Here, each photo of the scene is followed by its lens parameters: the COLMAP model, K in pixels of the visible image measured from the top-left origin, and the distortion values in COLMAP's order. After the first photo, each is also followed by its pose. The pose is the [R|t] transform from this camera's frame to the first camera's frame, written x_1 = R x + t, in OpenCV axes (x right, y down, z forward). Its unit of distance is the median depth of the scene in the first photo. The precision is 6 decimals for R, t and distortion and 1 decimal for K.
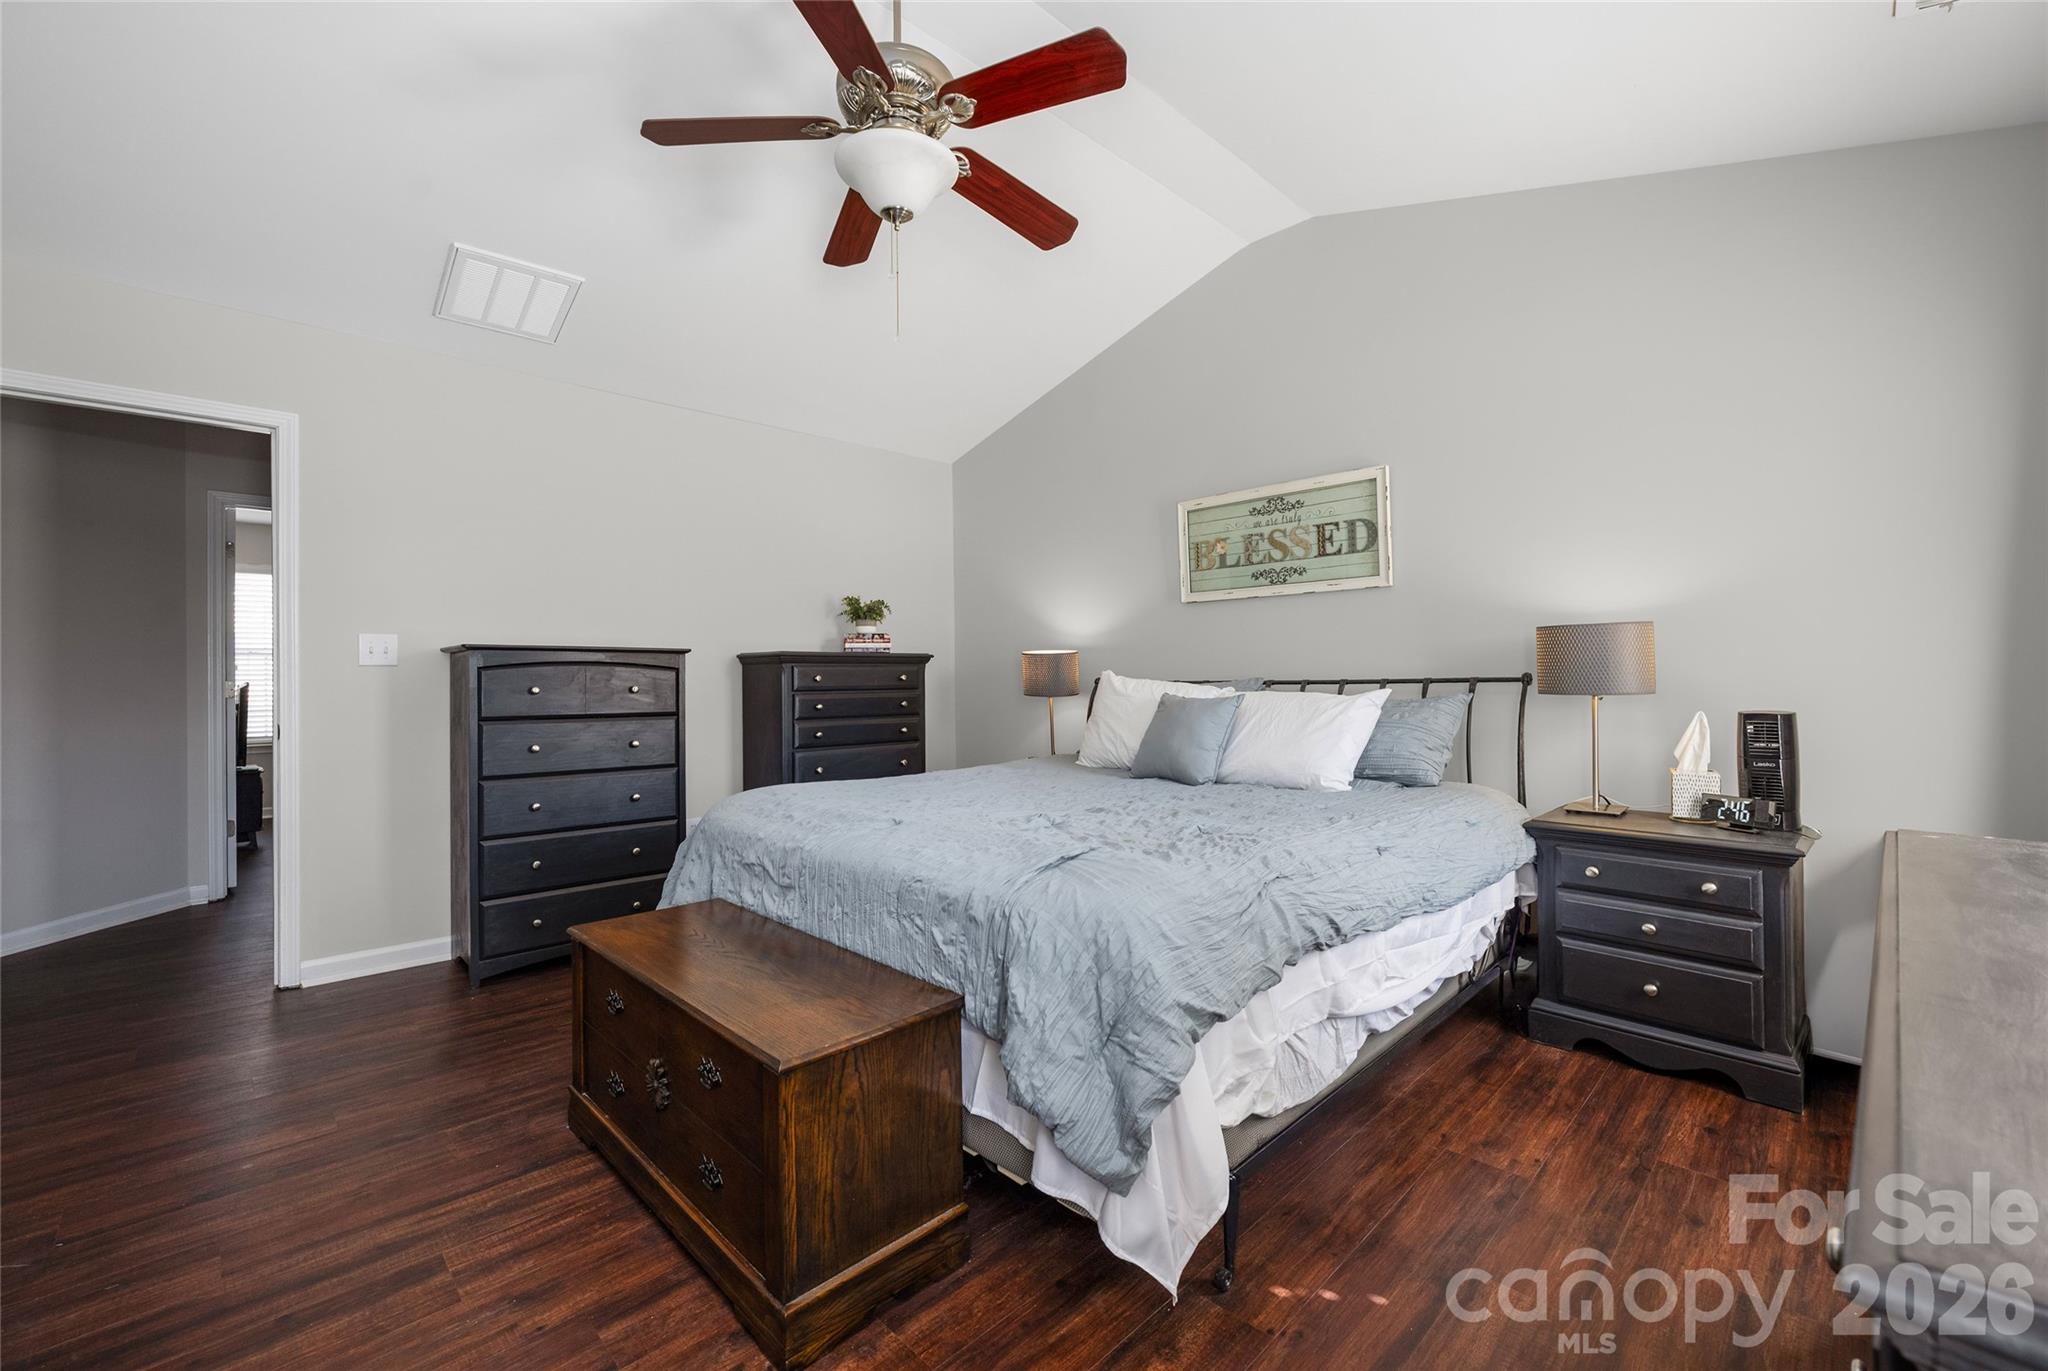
lens RADIAL K [[853.4, 0, 1020.5], [0, 853.4, 661.9], [0, 0, 1]] dist [-0.002210, -0.000138]
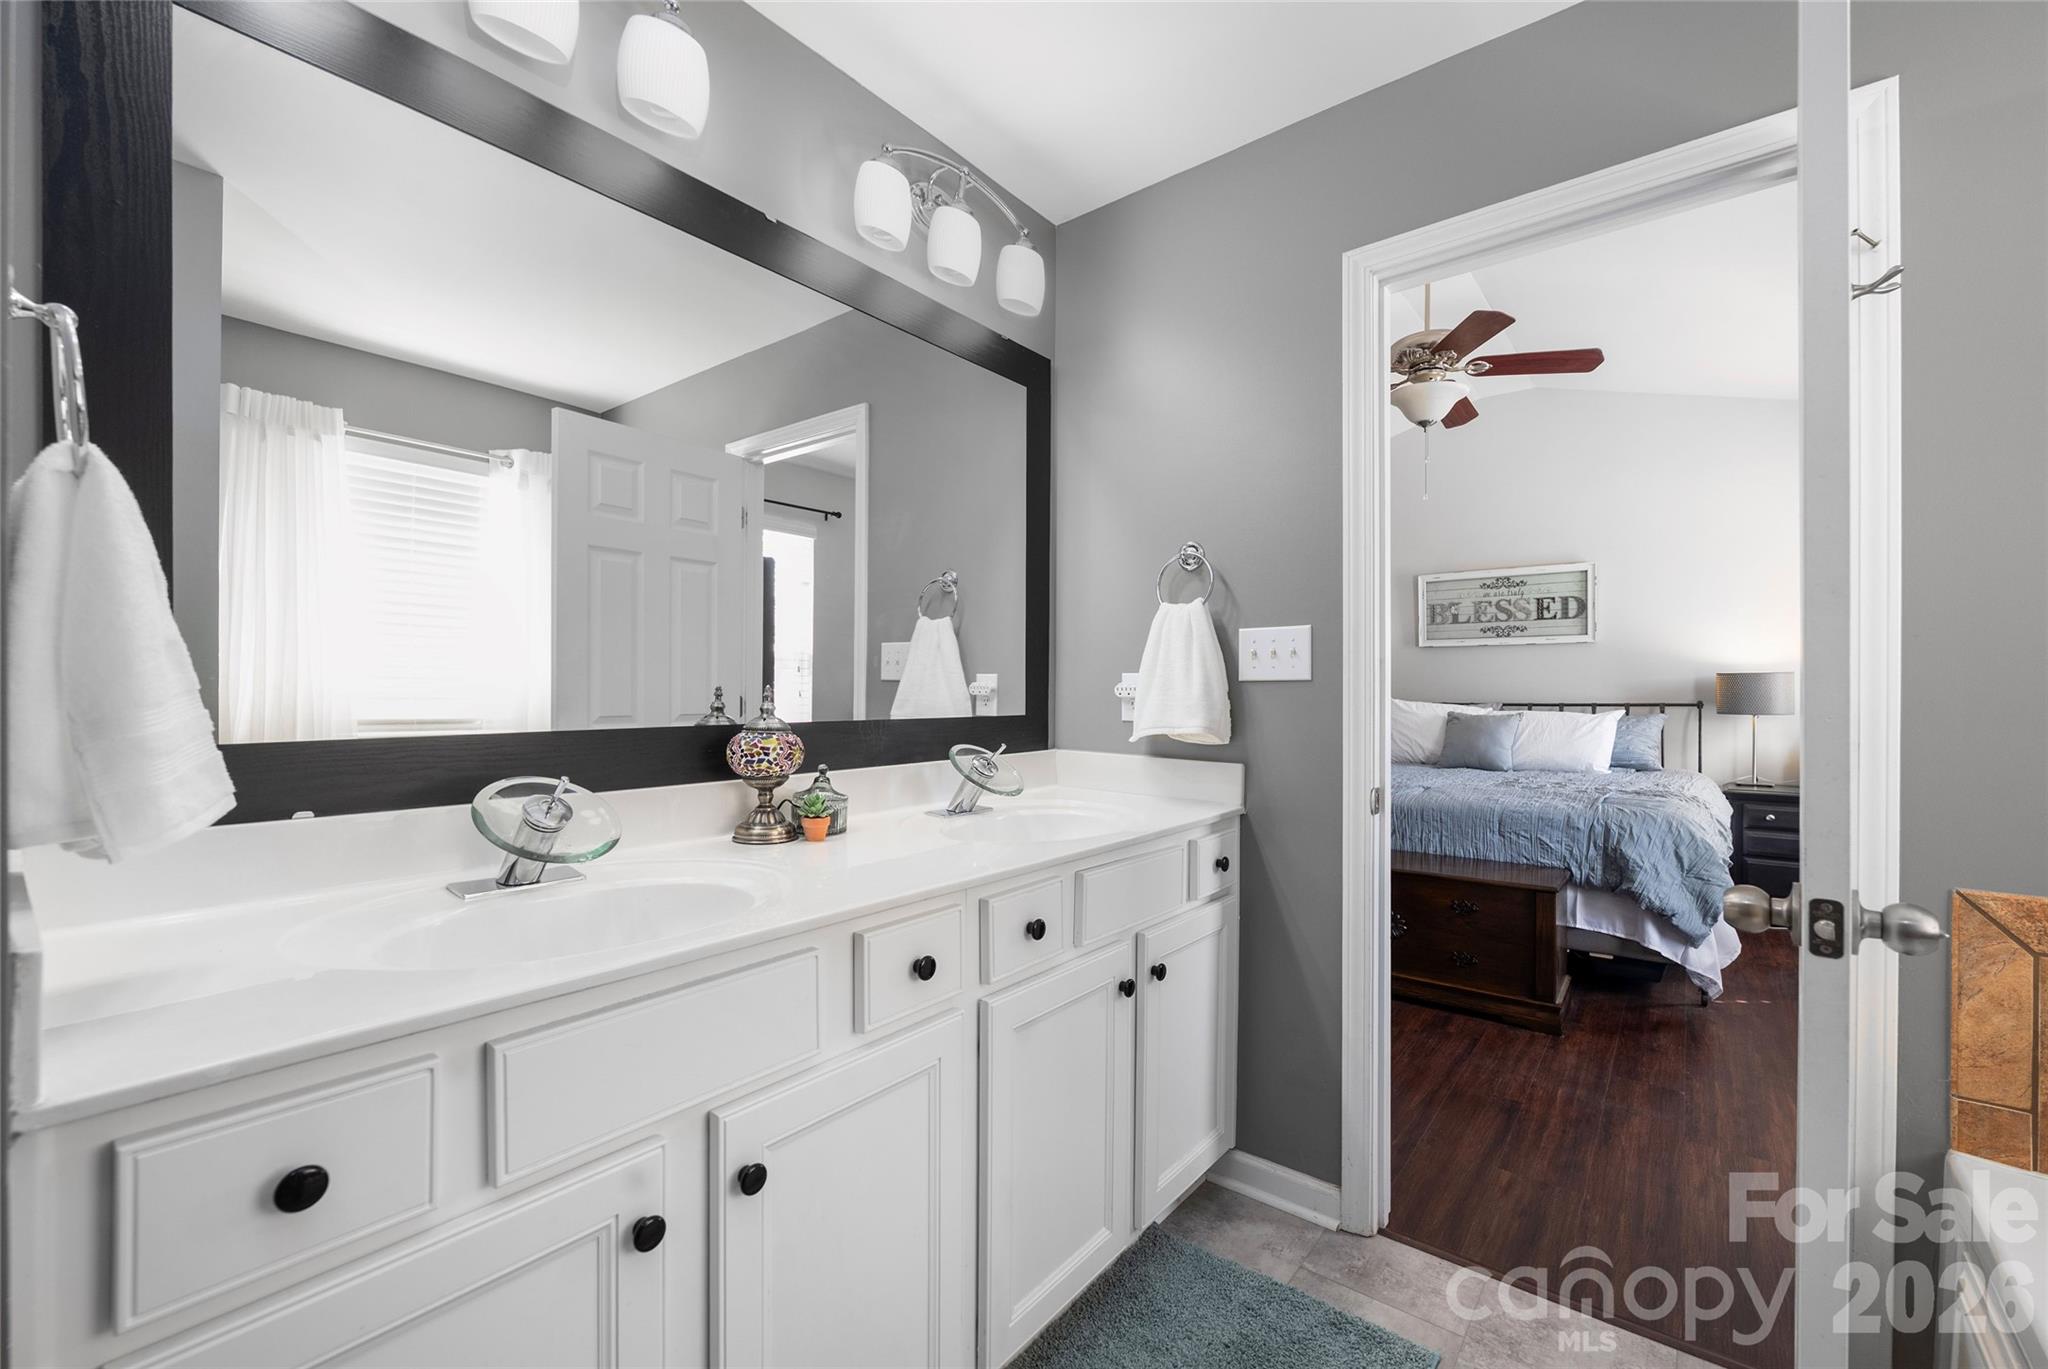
lens RADIAL K [[861.1, 0, 1024.0], [0, 861.1, 684.5], [0, 0, 1]] dist [-0.001440, -0.000084]
pose [[0.990437, 0.014772, 0.137174, -0.759259], [-0.015427, 0.999874, 0.003720, -0.003518], [-0.137102, -0.005800, 0.990540, -0.364954]]
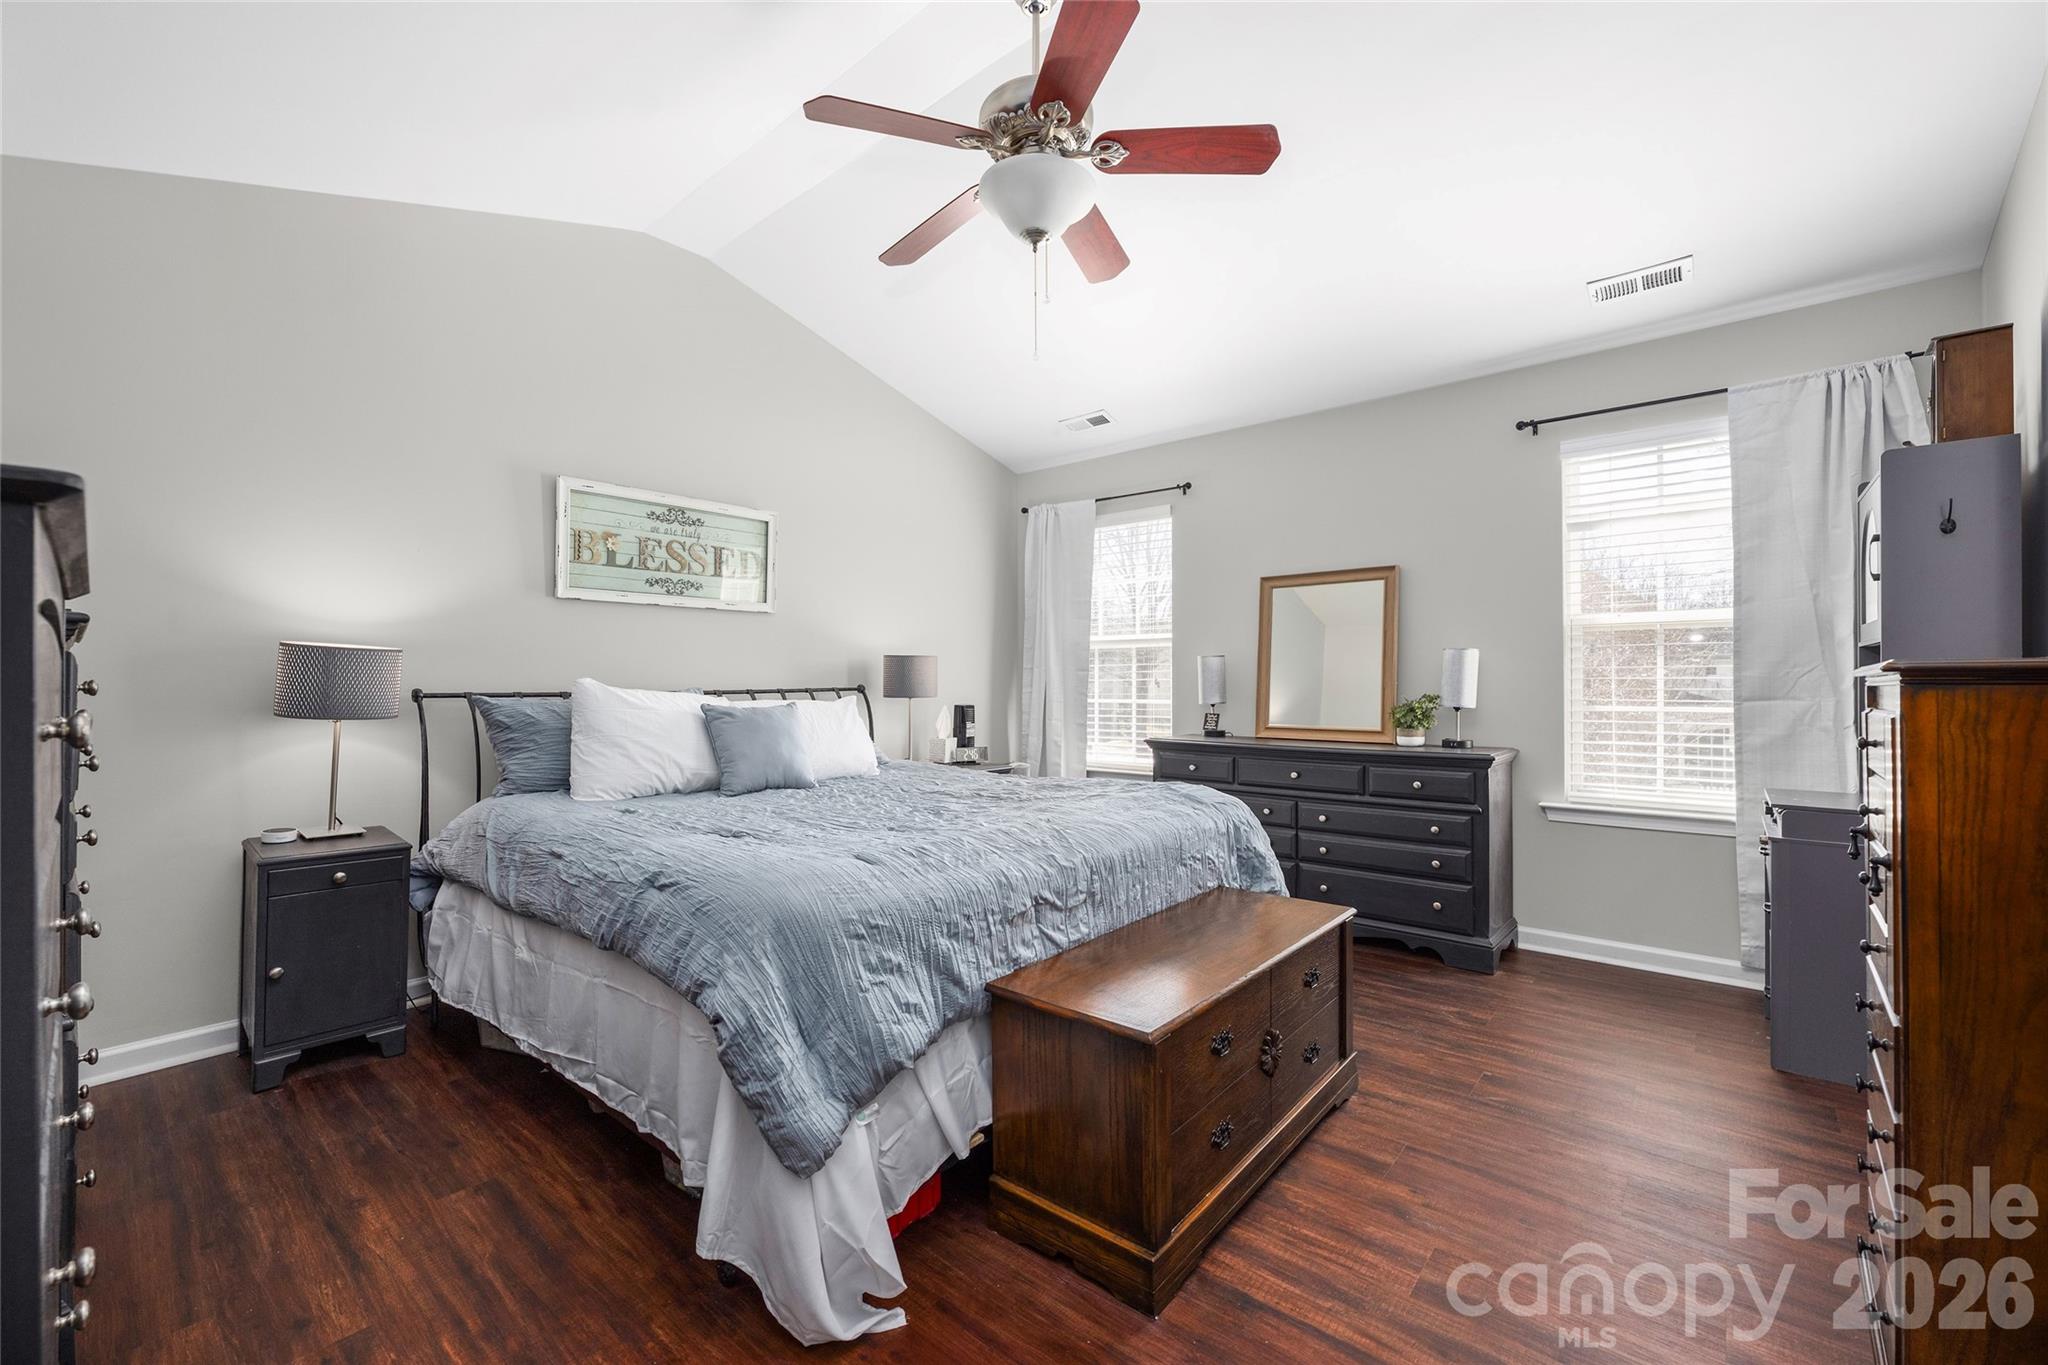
lens RADIAL K [[844.6, 0, 1010.6], [0, 844.6, 672.2], [0, 0, 1]] dist [-0.001569, -0.000239]
pose [[-0.099940, 0.021571, 0.994760, -0.776810], [-0.011125, 0.999678, -0.022795, 0.019034], [-0.994931, -0.013345, -0.099667, 0.759951]]
